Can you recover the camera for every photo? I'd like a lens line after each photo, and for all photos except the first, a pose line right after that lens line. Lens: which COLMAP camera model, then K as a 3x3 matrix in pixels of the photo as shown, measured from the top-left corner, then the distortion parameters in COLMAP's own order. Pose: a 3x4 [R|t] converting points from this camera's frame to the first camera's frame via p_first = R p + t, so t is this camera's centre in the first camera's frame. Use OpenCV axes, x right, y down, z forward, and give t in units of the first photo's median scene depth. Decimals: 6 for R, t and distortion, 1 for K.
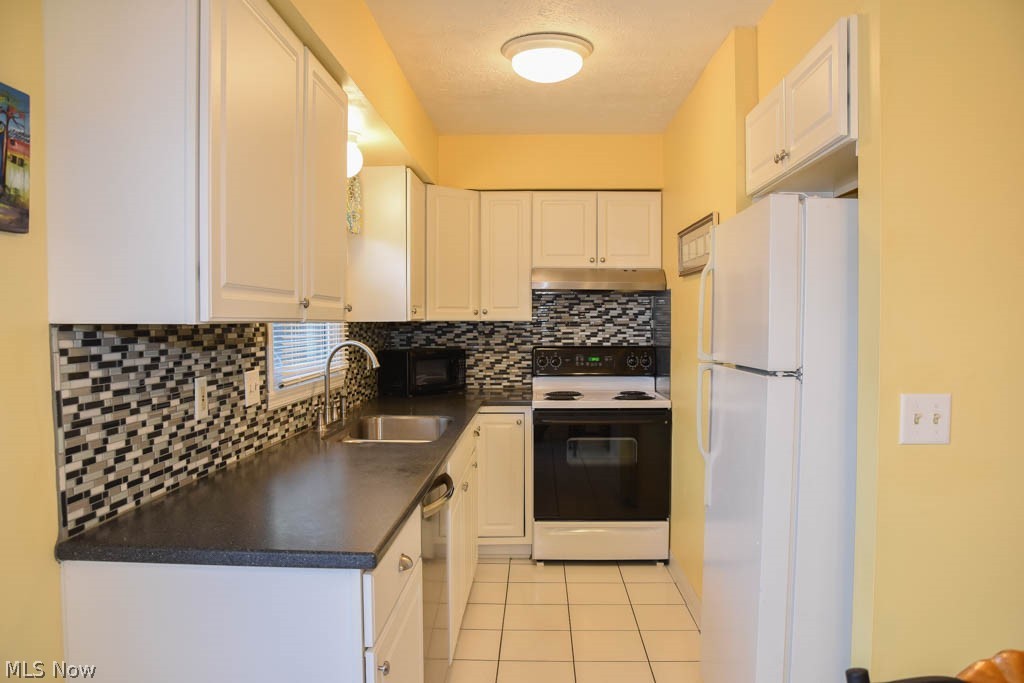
lens RADIAL K [[771.2, 0, 515.8], [0, 771.2, 322.2], [0, 0, 1]] dist [-0.076218, 0.003877]
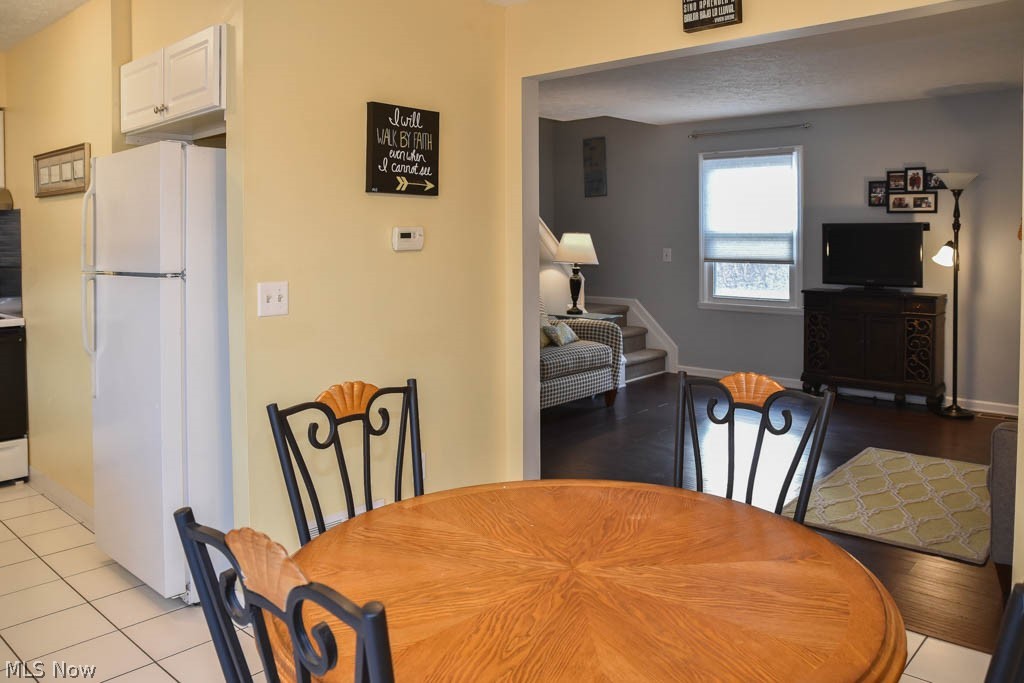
lens RADIAL K [[771.2, 0, 515.8], [0, 771.2, 322.2], [0, 0, 1]] dist [-0.076218, 0.003877]
pose [[0.656707, -0.091410, 0.748586, -0.196499], [0.010552, 0.993644, 0.112077, 0.004763], [-0.754072, -0.065702, 0.653497, -0.254165]]
